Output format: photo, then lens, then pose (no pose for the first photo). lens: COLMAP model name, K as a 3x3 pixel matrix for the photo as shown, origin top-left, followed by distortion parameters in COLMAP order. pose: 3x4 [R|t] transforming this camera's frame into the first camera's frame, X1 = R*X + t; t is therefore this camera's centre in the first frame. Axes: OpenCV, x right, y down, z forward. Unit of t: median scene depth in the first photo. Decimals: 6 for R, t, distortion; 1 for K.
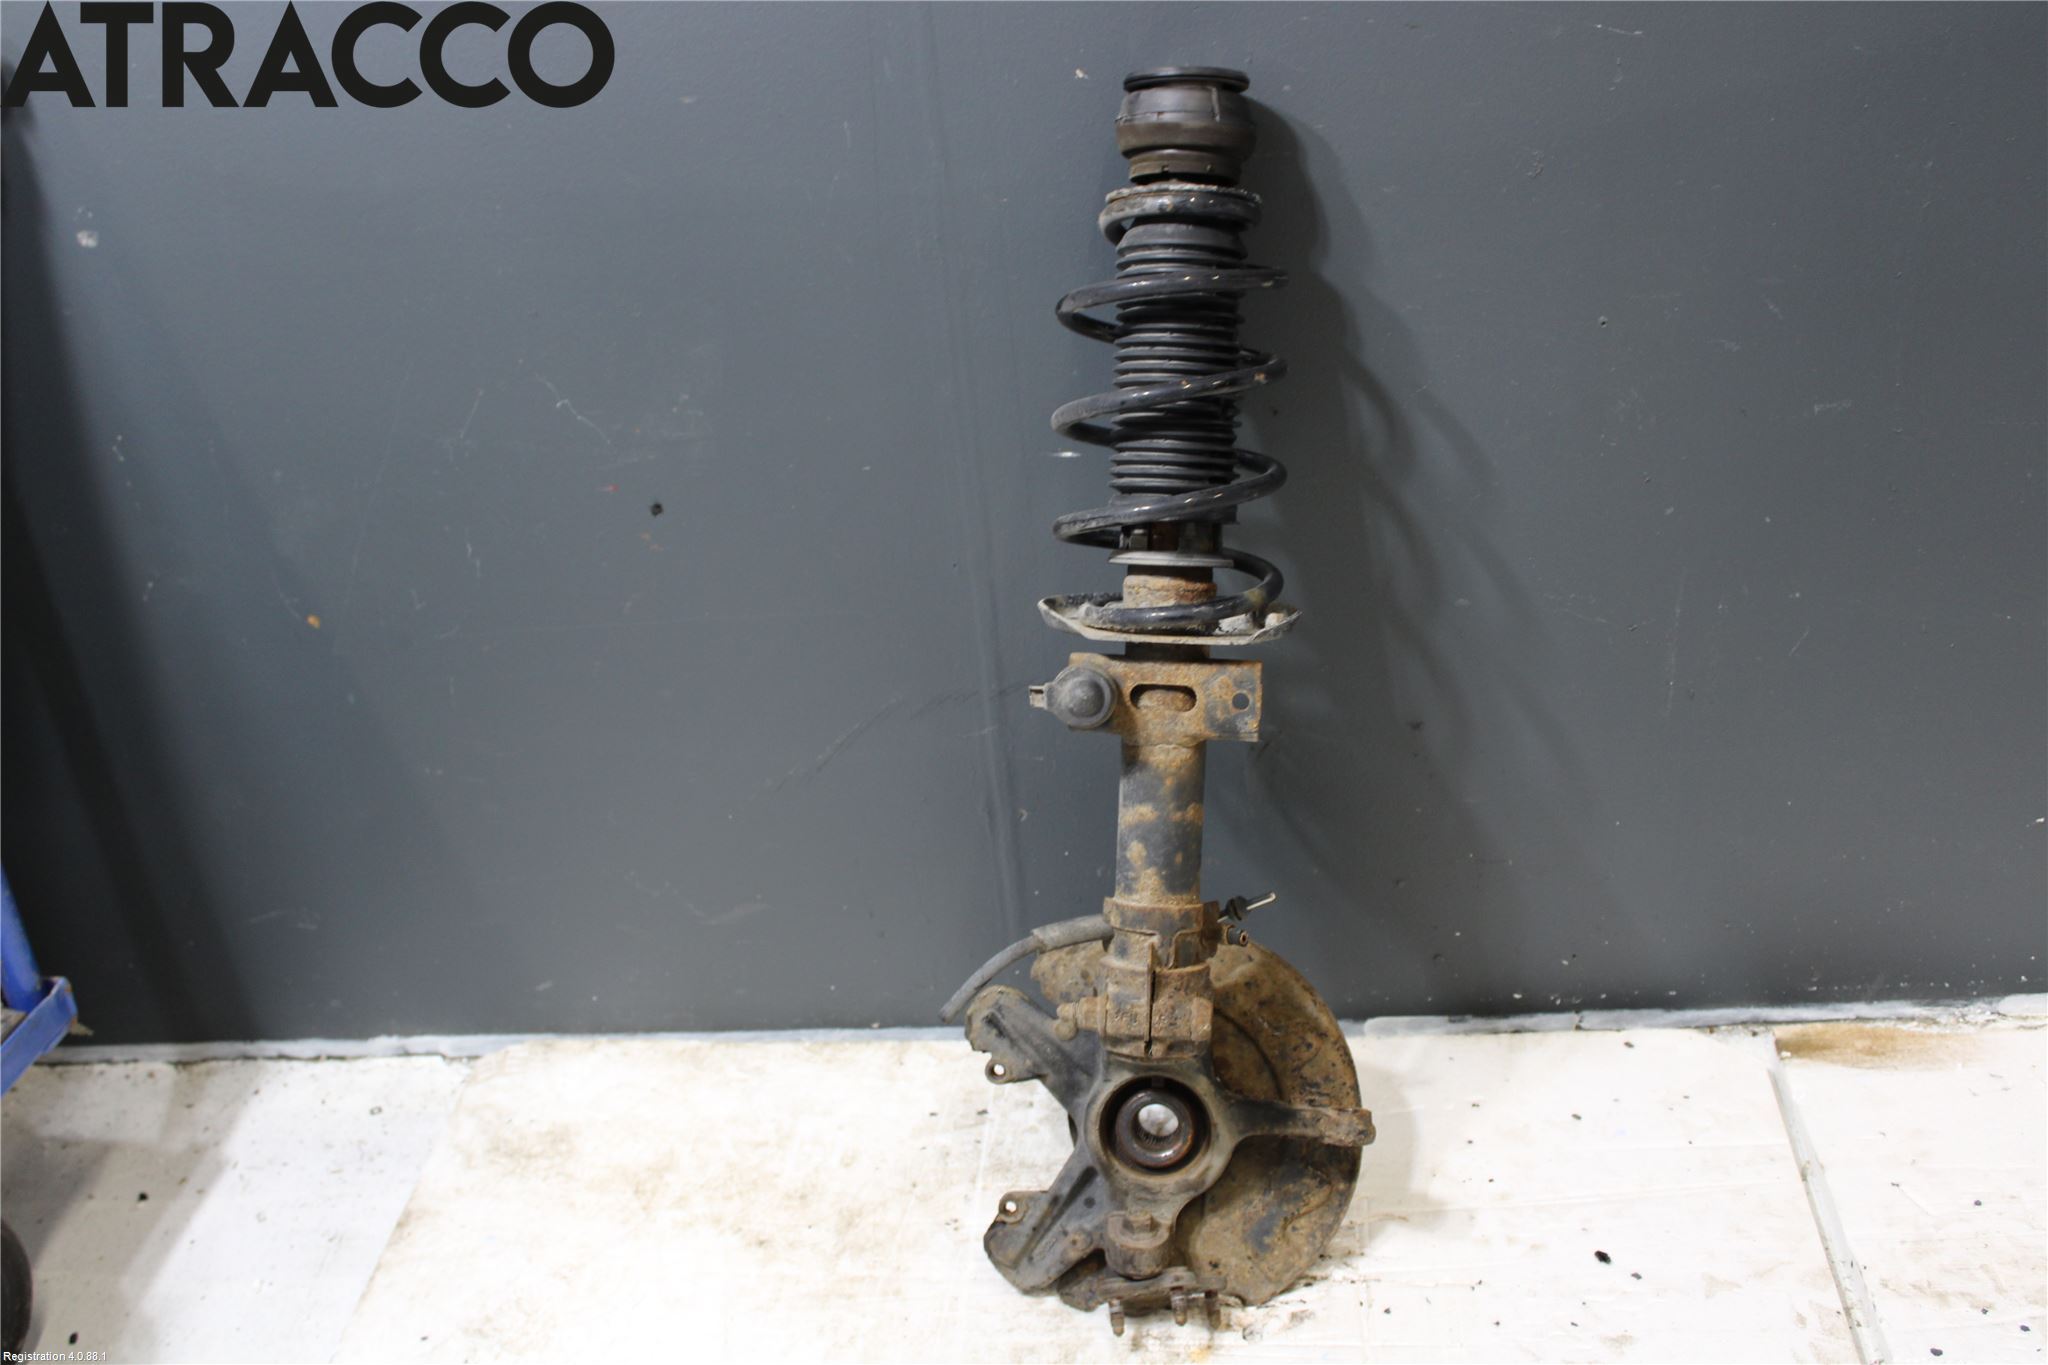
lens RADIAL K [[2061.7, 0, 1012.0], [0, 2061.7, 680.5], [0, 0, 1]] dist [-0.109528, 0.000000]
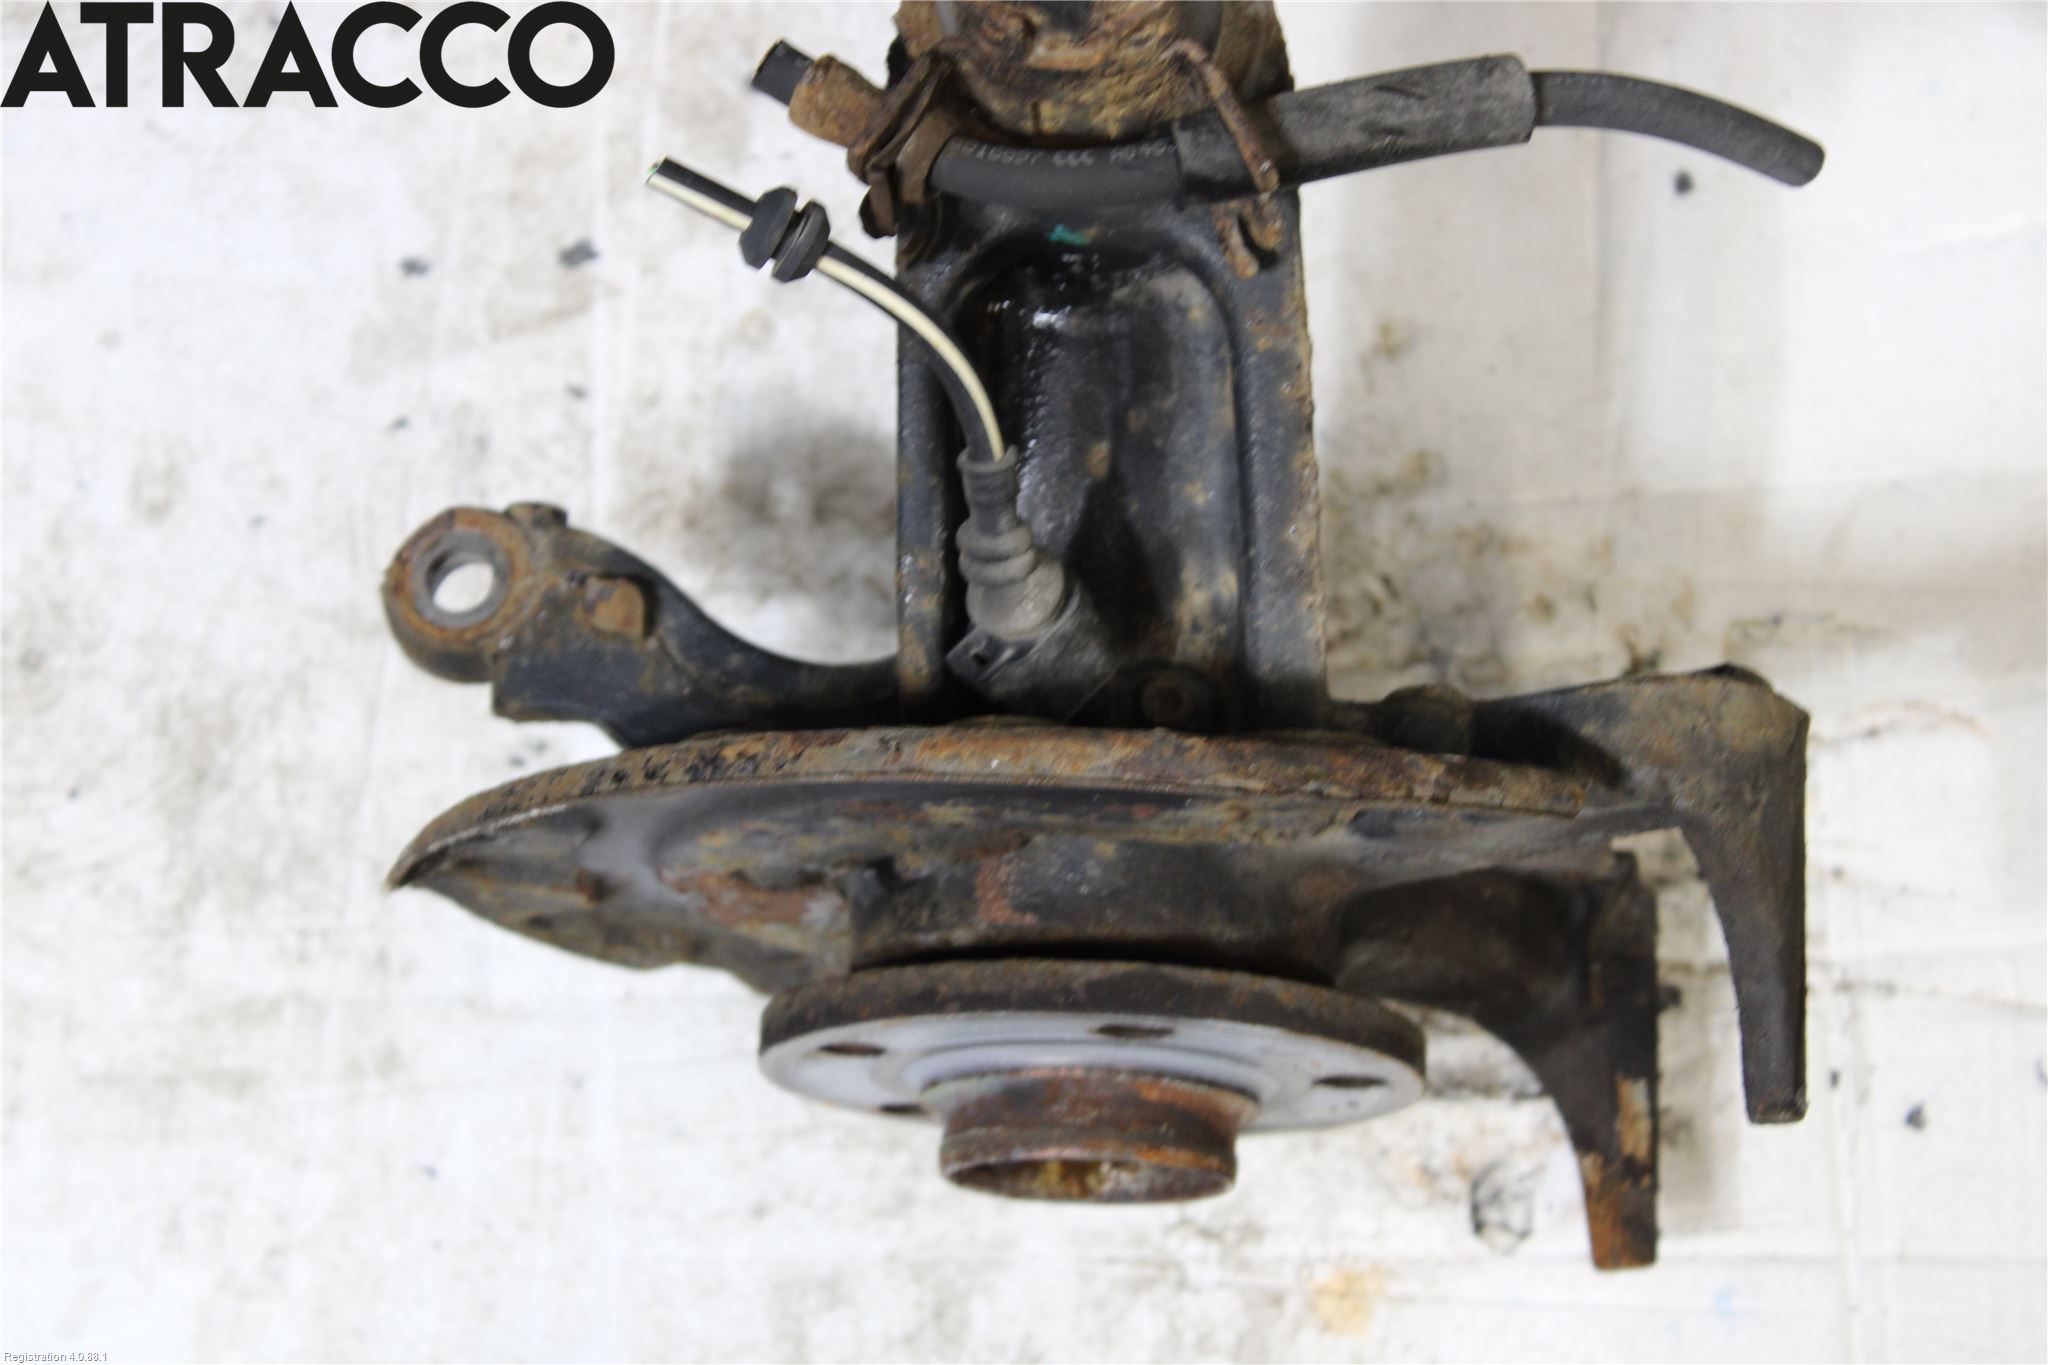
lens RADIAL K [[4843.5, 0, 1017.3], [0, 4843.5, 680.7], [0, 0, 1]] dist [0.061115, 0.000000]
pose [[0.994076, -0.093079, 0.056112, 0.004474], [0.020081, 0.664697, 0.746843, -0.312549], [-0.106814, -0.741292, 0.662629, 0.539236]]
